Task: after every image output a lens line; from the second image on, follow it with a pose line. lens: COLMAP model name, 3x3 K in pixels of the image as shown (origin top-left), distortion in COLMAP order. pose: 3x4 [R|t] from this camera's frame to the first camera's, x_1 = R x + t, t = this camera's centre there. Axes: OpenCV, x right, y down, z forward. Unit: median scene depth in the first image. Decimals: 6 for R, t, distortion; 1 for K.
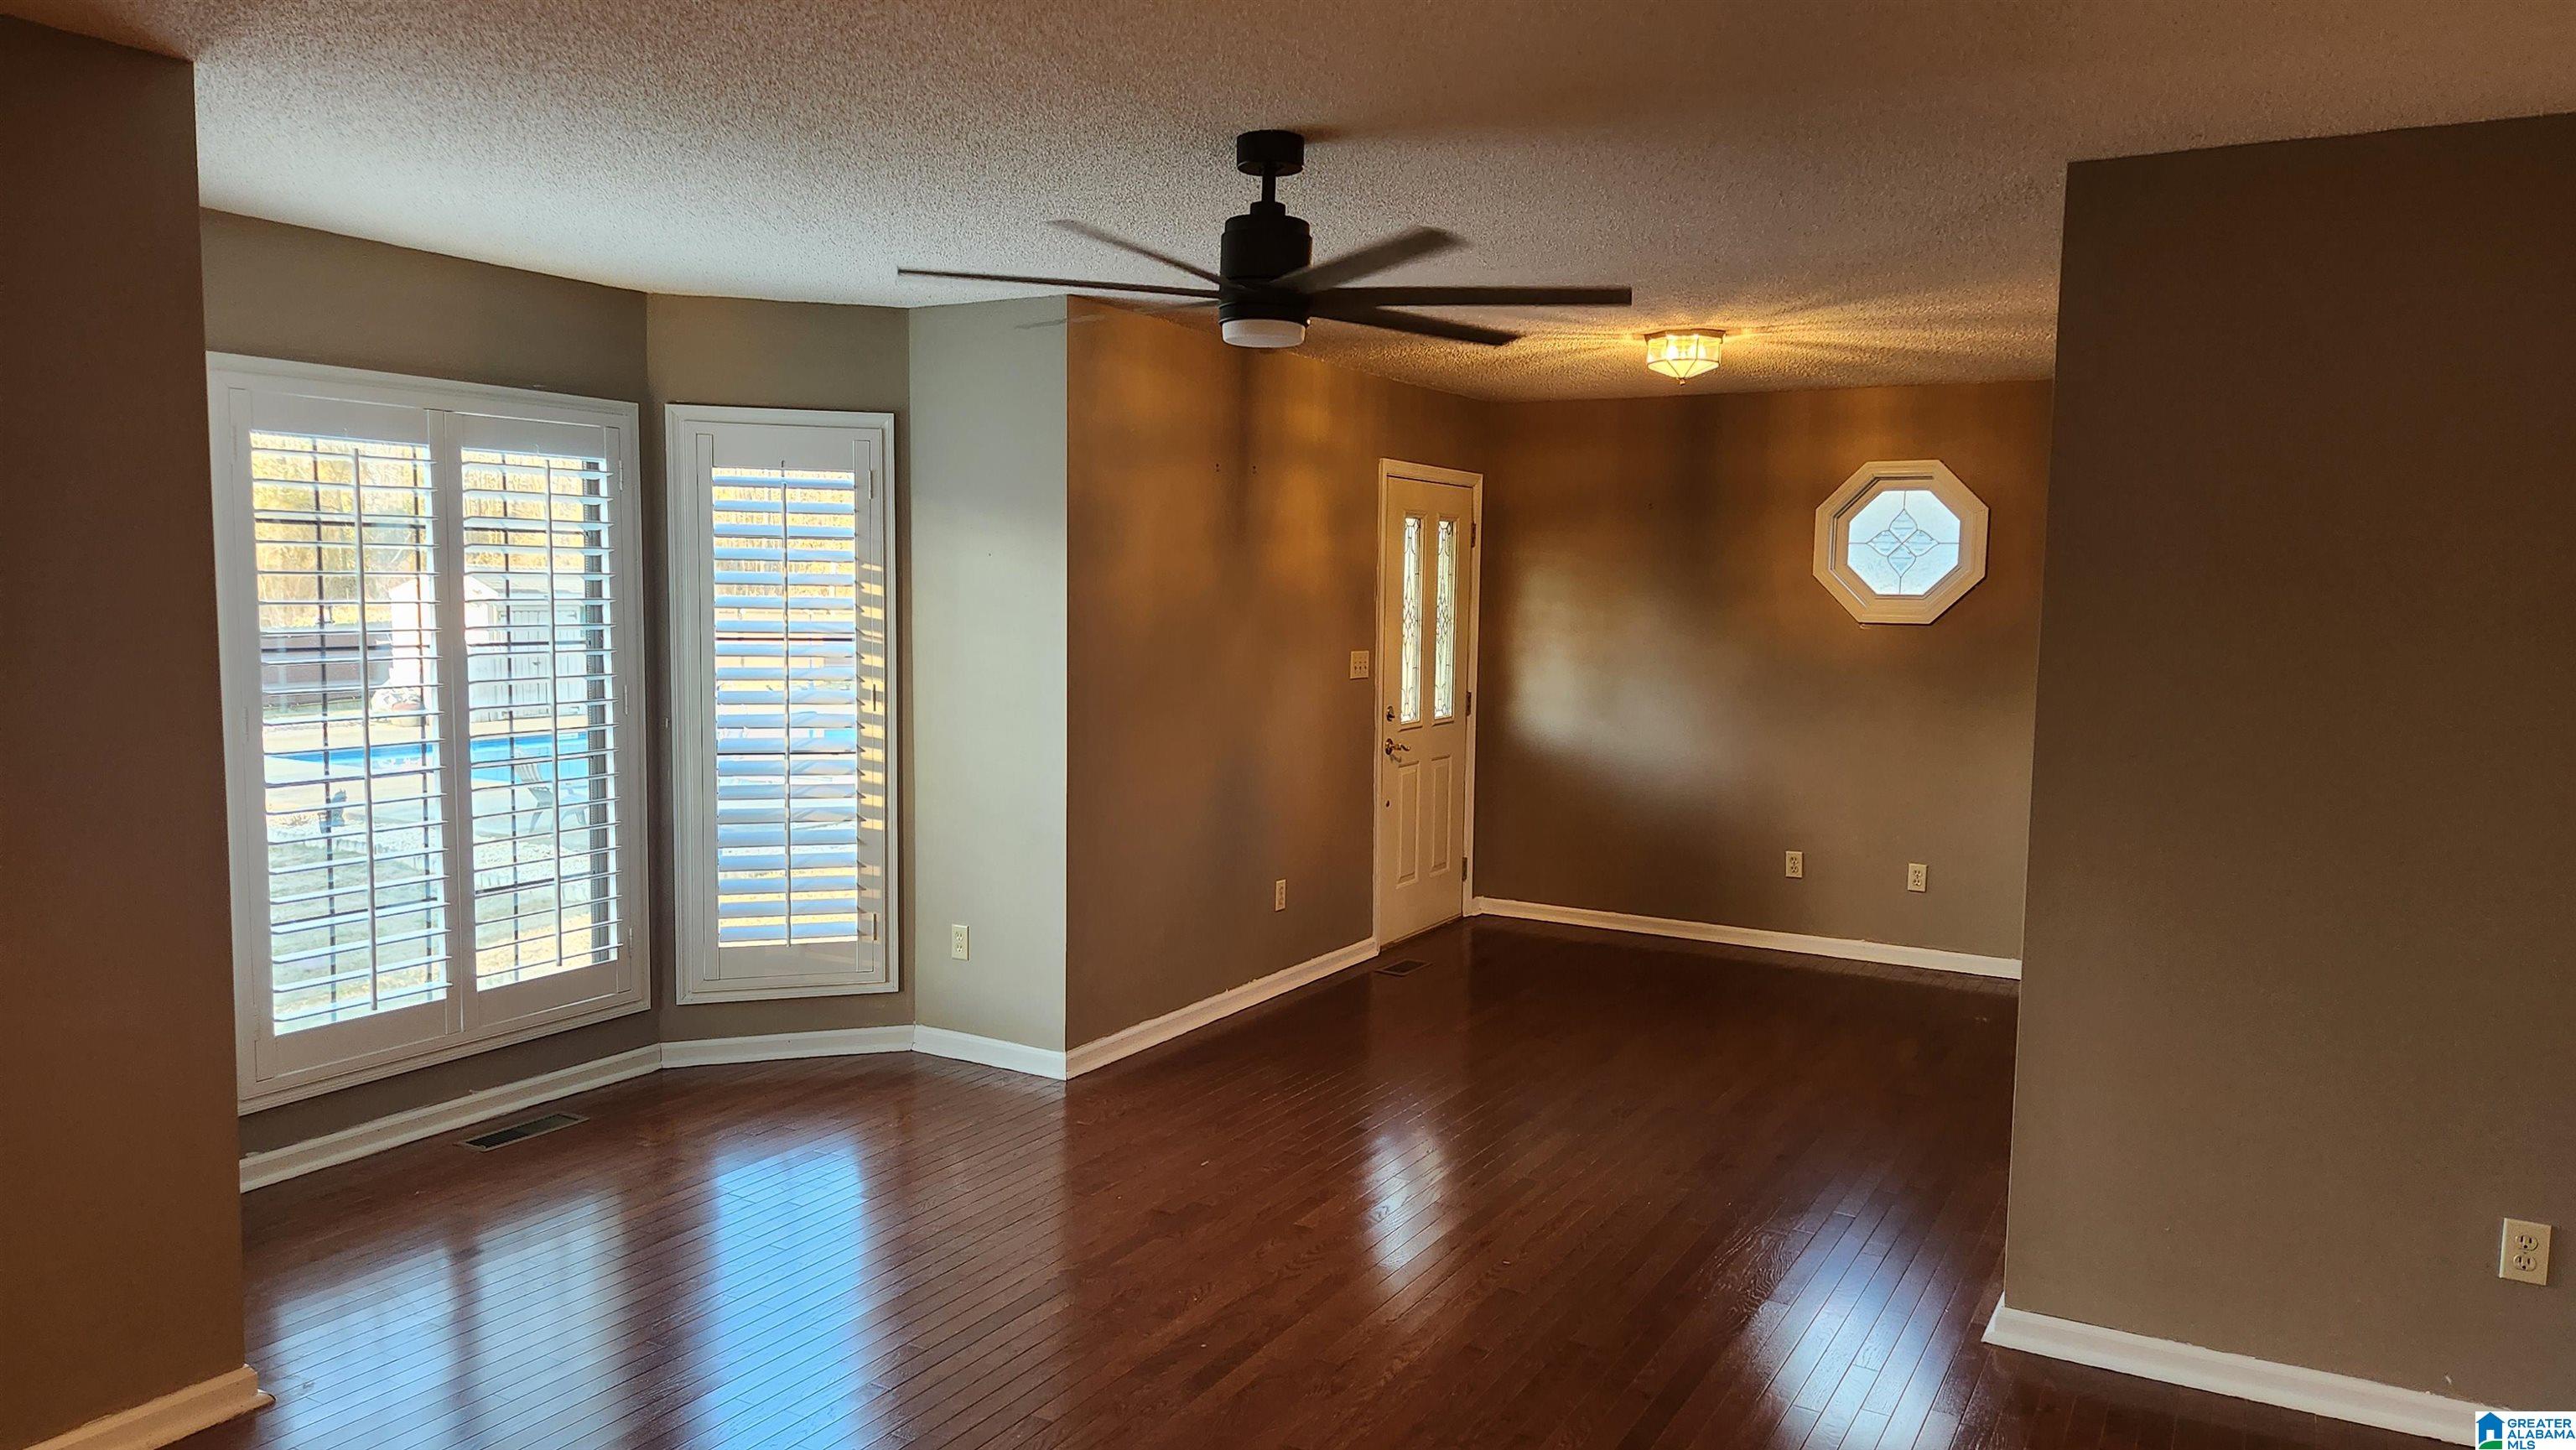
lens RADIAL K [[1733.7, 0, 1288.0], [0, 1733.7, 725.0], [0, 0, 1]] dist [0.068869, -0.061861]
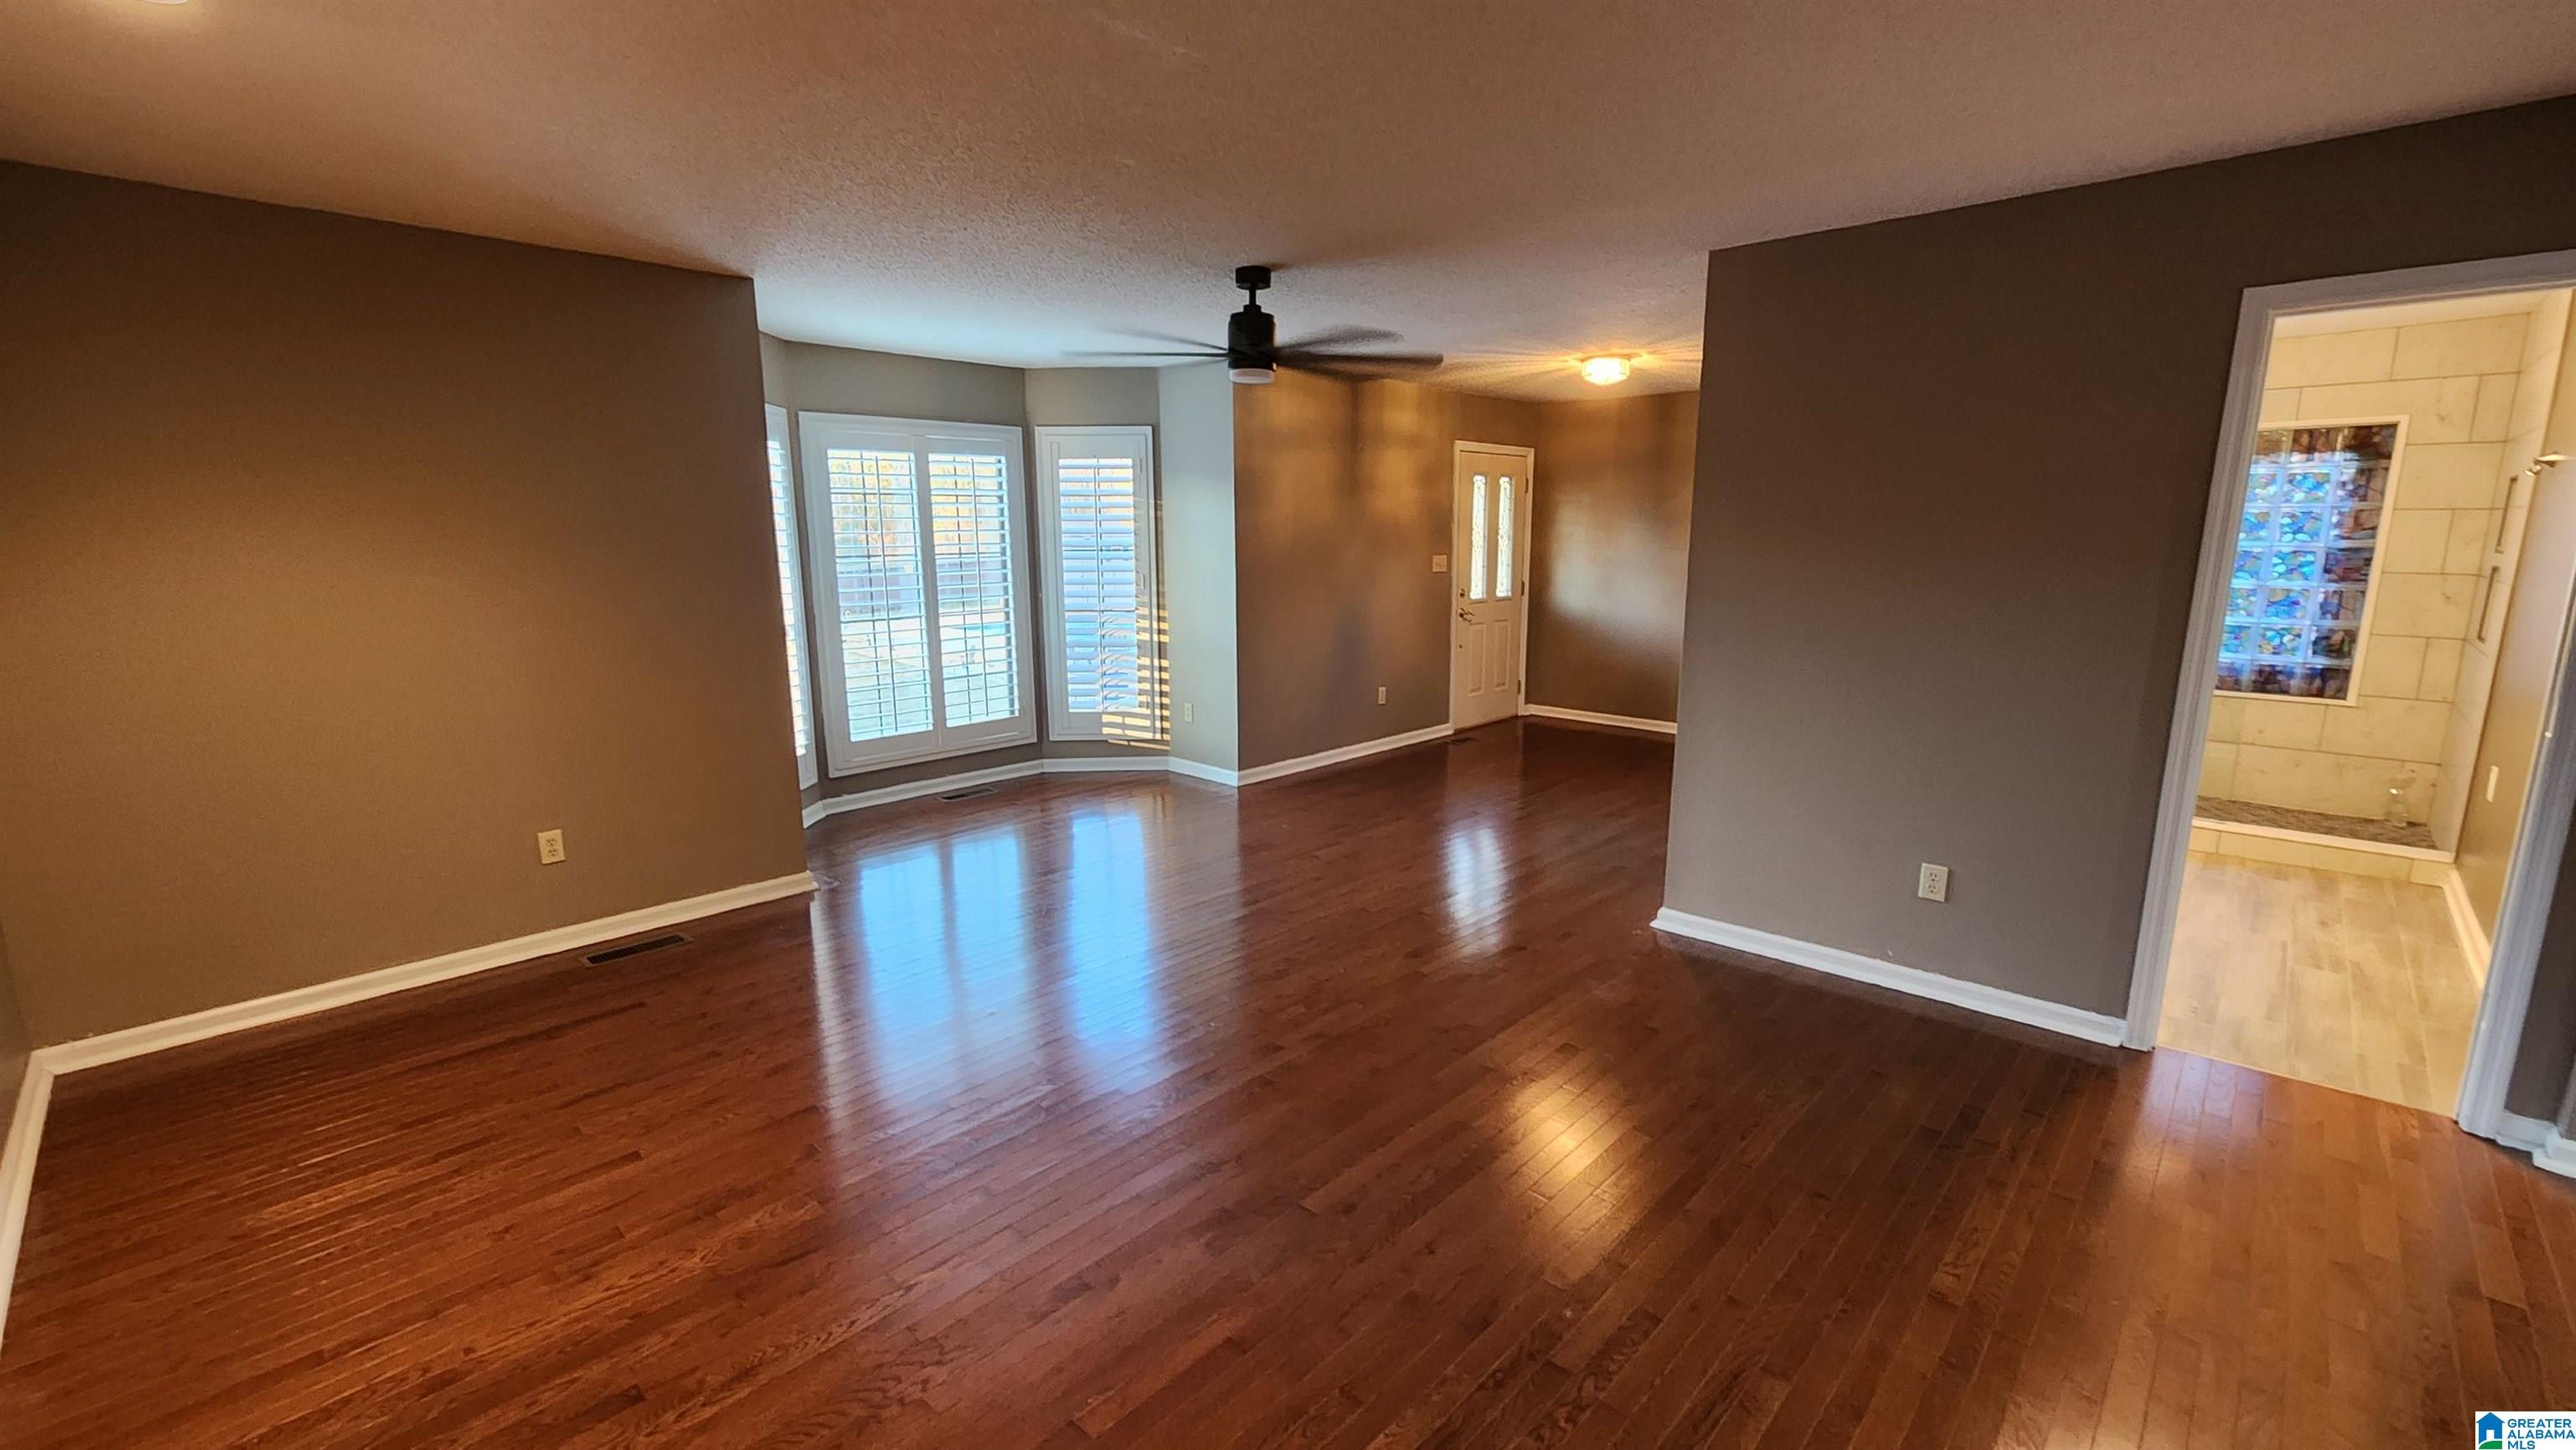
lens RADIAL K [[1074.3, 0, 1281.8], [0, 1074.3, 720.5], [0, 0, 1]] dist [-0.013317, 0.000193]
pose [[0.971054, 0.024941, -0.237554, 0.185170], [-0.001934, 0.995322, 0.096591, 0.021566], [0.238852, -0.093336, 0.966560, -0.093531]]
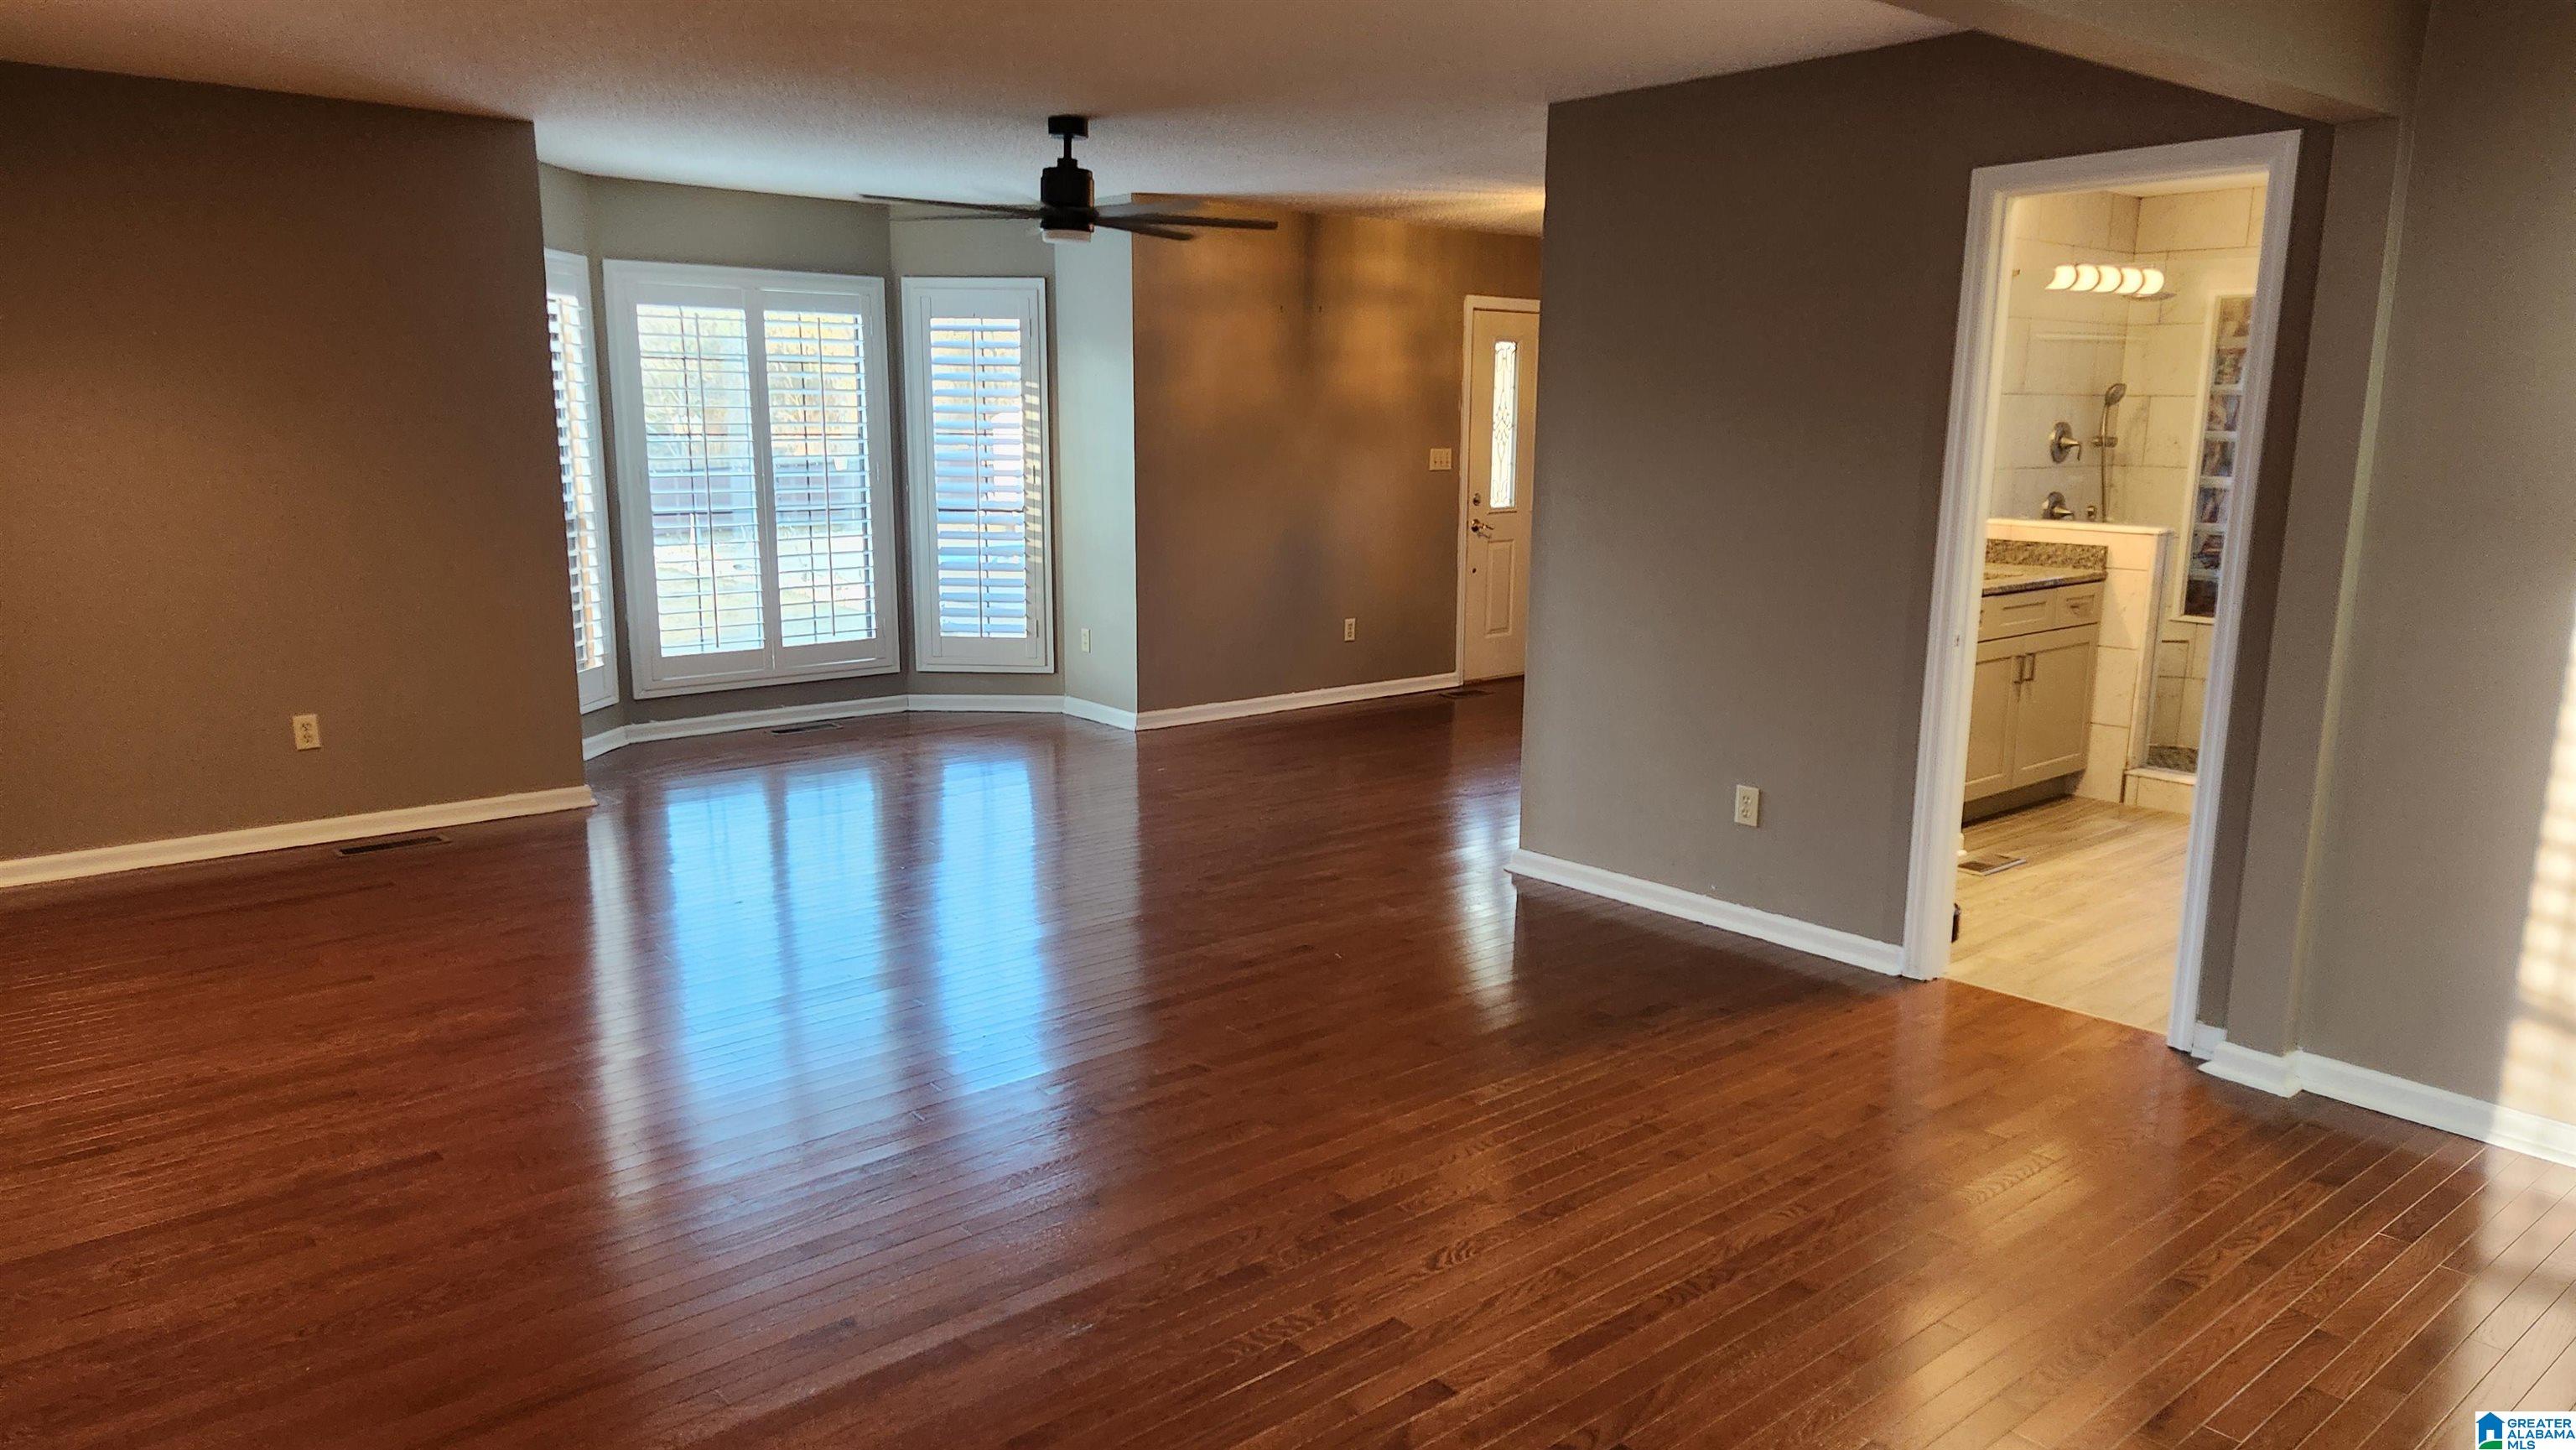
lens RADIAL K [[1733.7, 0, 1288.0], [0, 1733.7, 725.0], [0, 0, 1]] dist [0.068869, -0.061861]
pose [[0.942486, 0.054614, -0.329753, 0.475294], [-0.022667, 0.994733, 0.099965, 0.045228], [0.333475, -0.086741, 0.938760, -0.348273]]
